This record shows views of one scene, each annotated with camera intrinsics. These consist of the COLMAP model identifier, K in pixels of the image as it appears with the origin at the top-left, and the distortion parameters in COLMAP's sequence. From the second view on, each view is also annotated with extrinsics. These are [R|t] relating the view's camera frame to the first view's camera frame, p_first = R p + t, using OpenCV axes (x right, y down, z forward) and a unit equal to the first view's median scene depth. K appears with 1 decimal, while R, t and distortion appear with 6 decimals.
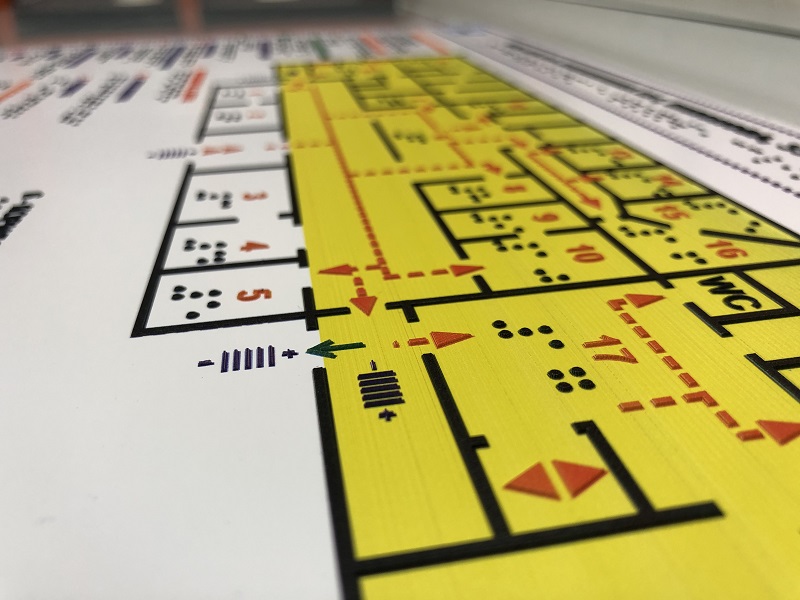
lens RADIAL K [[694.6, 0, 400.0], [0, 694.6, 300.0], [0, 0, 1]] dist [0.052869, -0.183636]
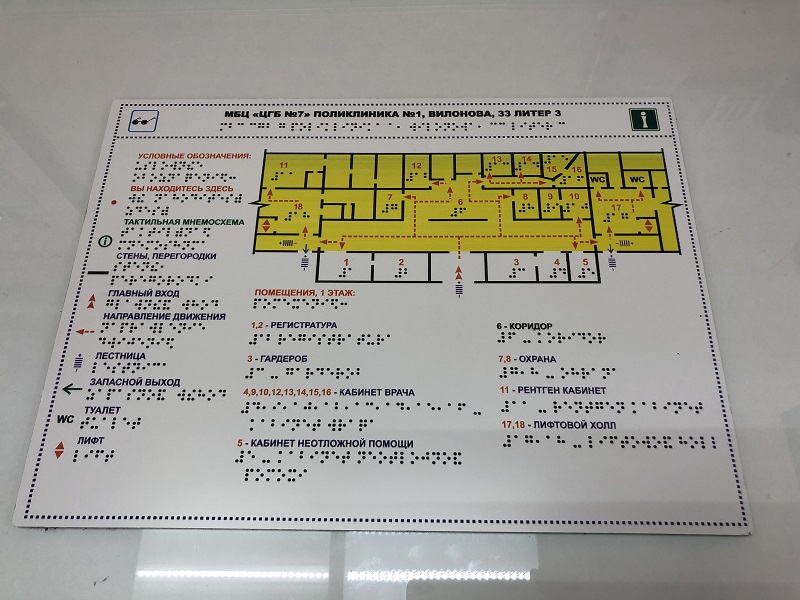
lens RADIAL K [[694.6, 0, 400.0], [0, 694.6, 300.0], [0, 0, 1]] dist [0.052869, -0.183636]
pose [[0.193567, -0.887729, 0.417696, -2.250750], [0.465229, 0.457891, 0.757560, -3.431817], [-0.863767, 0.047685, 0.501630, -0.218269]]
